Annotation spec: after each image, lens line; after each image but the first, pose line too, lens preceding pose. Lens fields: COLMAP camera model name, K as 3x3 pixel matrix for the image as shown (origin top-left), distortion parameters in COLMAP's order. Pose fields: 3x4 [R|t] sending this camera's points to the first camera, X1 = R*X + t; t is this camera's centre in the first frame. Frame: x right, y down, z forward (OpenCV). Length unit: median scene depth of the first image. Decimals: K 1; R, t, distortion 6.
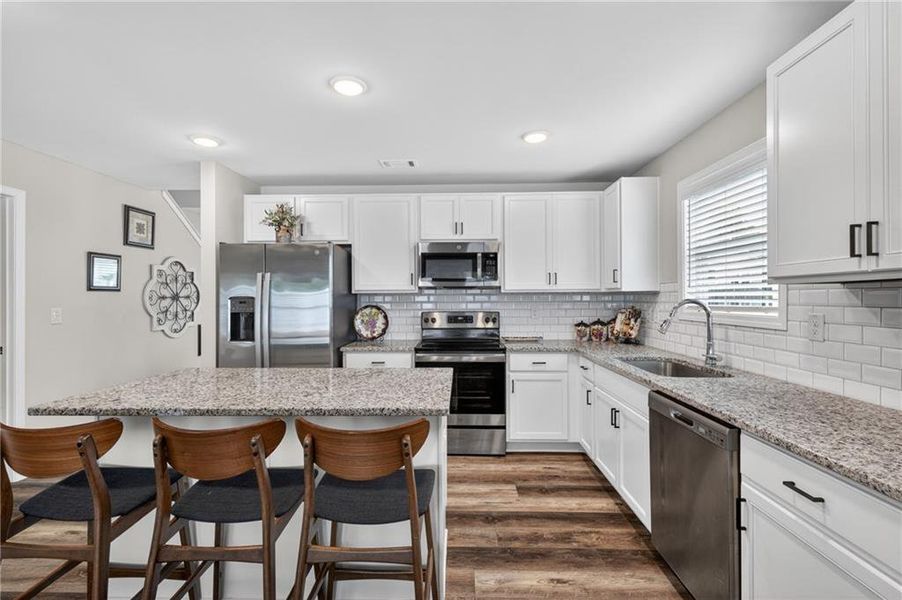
lens RADIAL K [[413.5, 0, 450.0], [0, 413.5, 300.0], [0, 0, 1]] dist [0.009858, -0.001251]
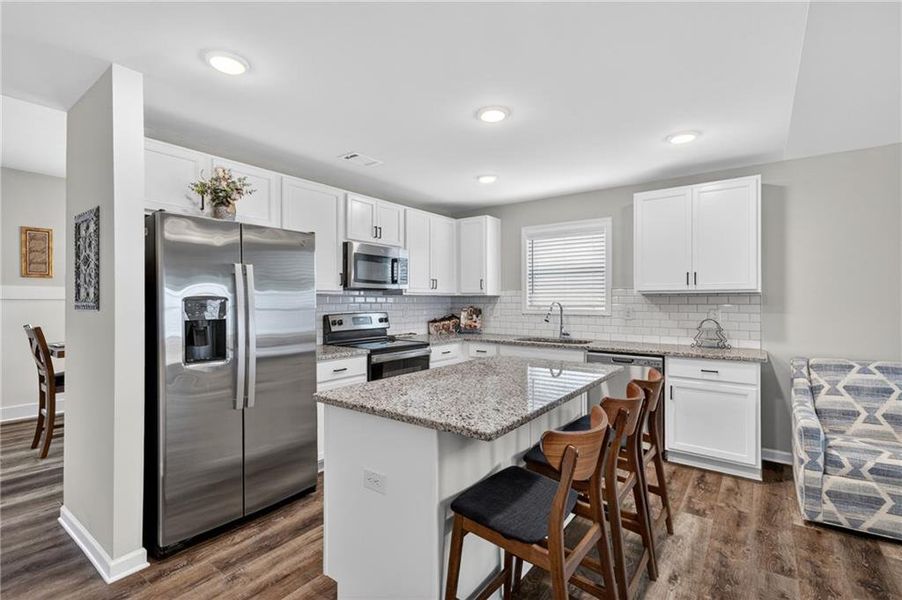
lens RADIAL K [[413.5, 0, 447.2], [0, 413.5, 299.7], [0, 0, 1]] dist [0.009858, -0.001251]
pose [[0.581231, 0.004391, 0.813727, -0.720860], [0.001589, 0.999977, -0.006531, 0.001995], [-0.813737, 0.005089, 0.581211, 0.252195]]
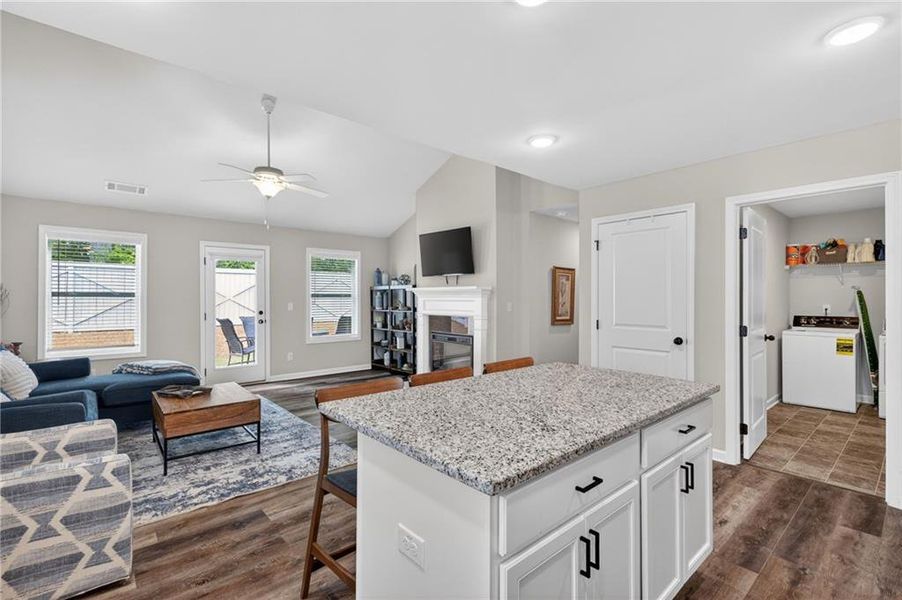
lens RADIAL K [[413.5, 0, 454.3], [0, 413.5, 300.3], [0, 0, 1]] dist [0.009858, -0.001251]
pose [[-0.732676, 0.005606, -0.680554, 0.185701], [-0.002008, 0.999944, 0.010399, -0.003345], [0.680575, 0.008986, -0.732624, 0.820233]]
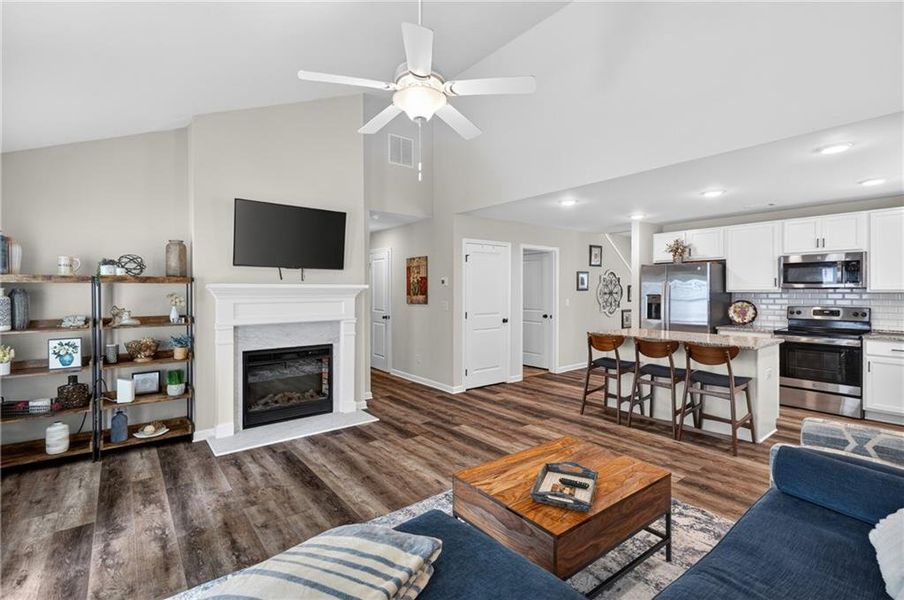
lens RADIAL K [[414.5, 0, 449.6], [0, 414.5, 292.0], [0, 0, 1]] dist [0.009858, -0.001251]
pose [[0.634697, 0.004502, -0.772748, 0.297721], [-0.001396, 0.999988, 0.004680, -0.022697], [0.772760, -0.001892, 0.634695, -0.745041]]
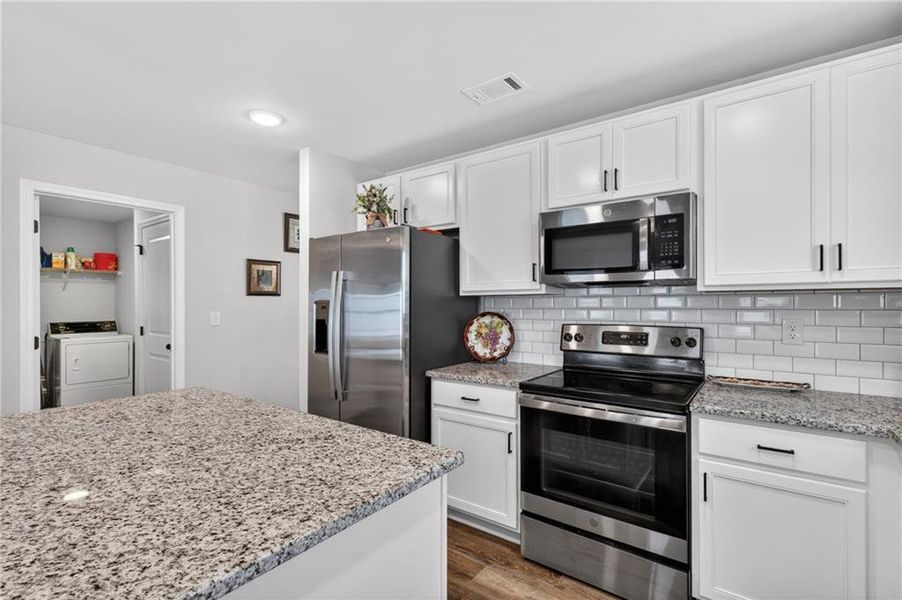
lens RADIAL K [[413.5, 0, 456.0], [0, 413.5, 304.2], [0, 0, 1]] dist [0.009858, -0.001251]
pose [[0.824286, 0.002330, -0.566169, 0.169645], [-0.002971, 0.999996, -0.000209, -0.000628], [0.566166, 0.001855, 0.824289, 0.405906]]
